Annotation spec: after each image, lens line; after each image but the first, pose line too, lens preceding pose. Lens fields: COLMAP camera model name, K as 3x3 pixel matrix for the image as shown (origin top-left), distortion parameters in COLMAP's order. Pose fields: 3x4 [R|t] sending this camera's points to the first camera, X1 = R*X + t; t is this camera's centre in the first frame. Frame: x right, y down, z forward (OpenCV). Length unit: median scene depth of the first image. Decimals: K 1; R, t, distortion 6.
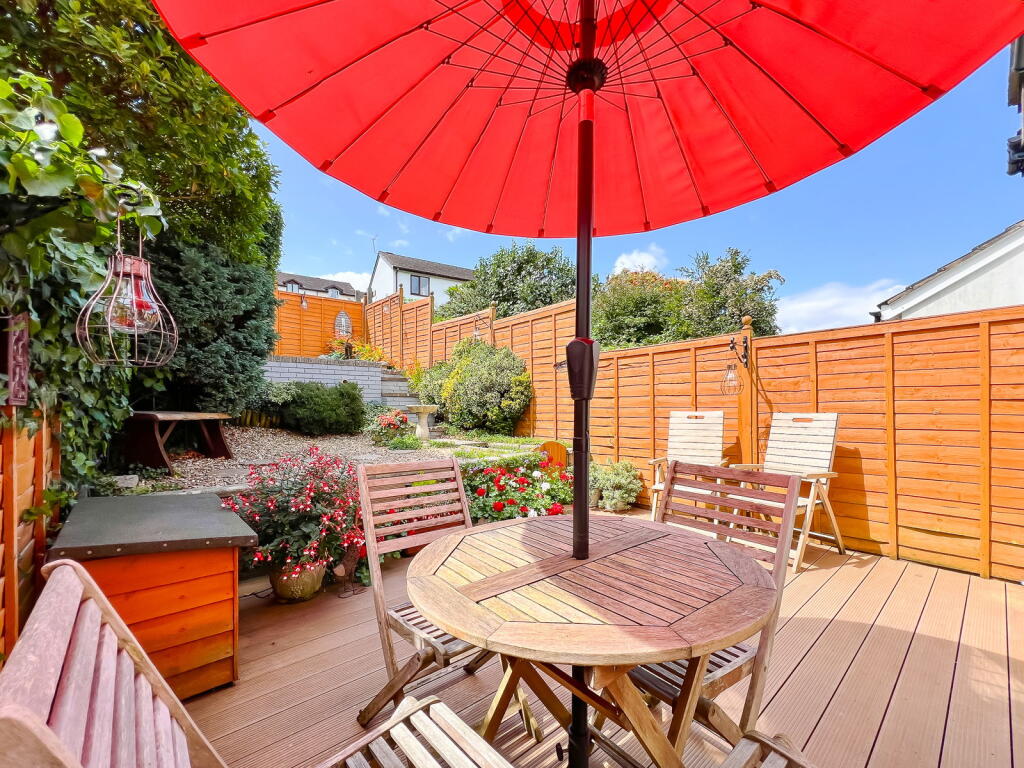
lens RADIAL K [[417.0, 0, 515.9], [0, 417.0, 405.8], [0, 0, 1]] dist [0.002151, 0.000345]
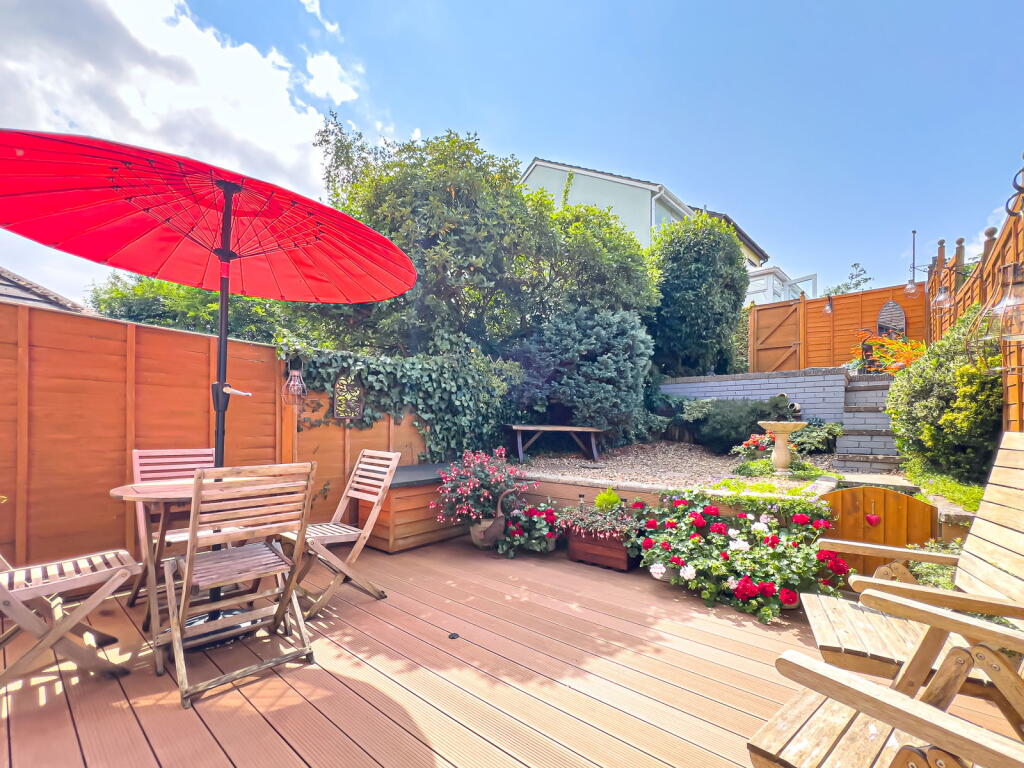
lens RADIAL K [[439.3, 0, 534.1], [0, 439.3, 421.4], [0, 0, 1]] dist [0.007949, -0.000052]
pose [[0.181087, -0.006345, -0.983447, 0.448122], [-0.008512, 0.999932, -0.008019, 0.007382], [0.983430, 0.009823, 0.181021, 0.372444]]
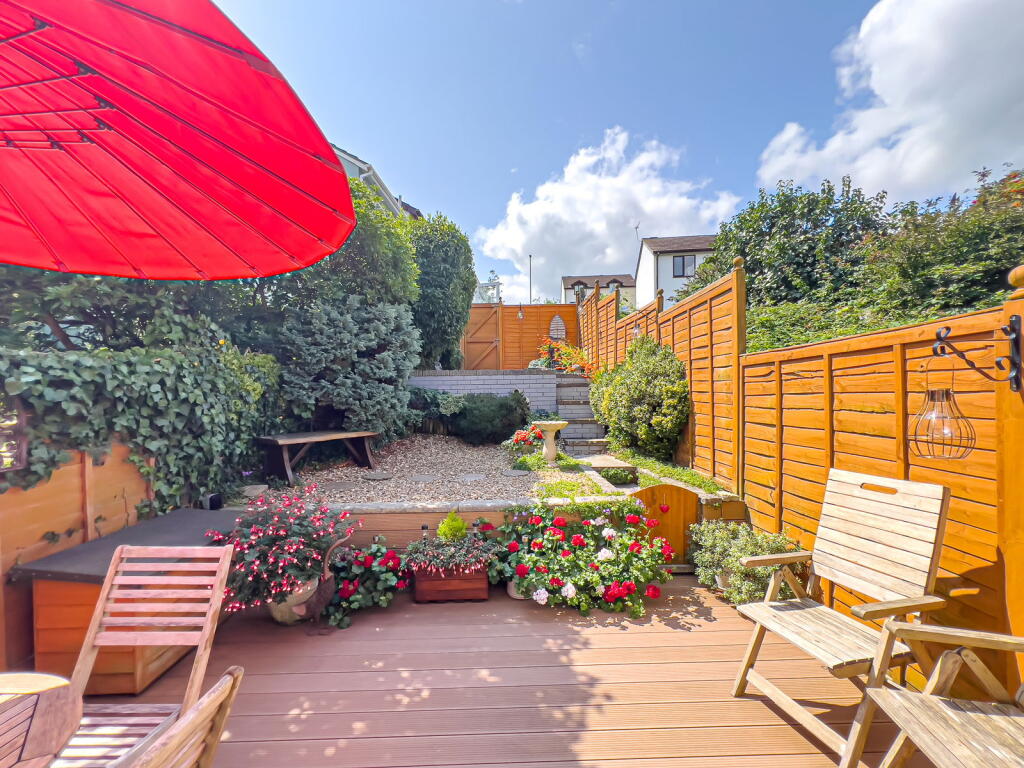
lens RADIAL K [[417.0, 0, 510.3], [0, 417.0, 400.1], [0, 0, 1]] dist [0.002151, 0.000345]
pose [[0.770303, 0.002023, -0.637675, 0.267787], [0.010546, 0.999818, 0.015912, -0.058863], [0.637591, -0.018981, 0.770142, 0.222083]]
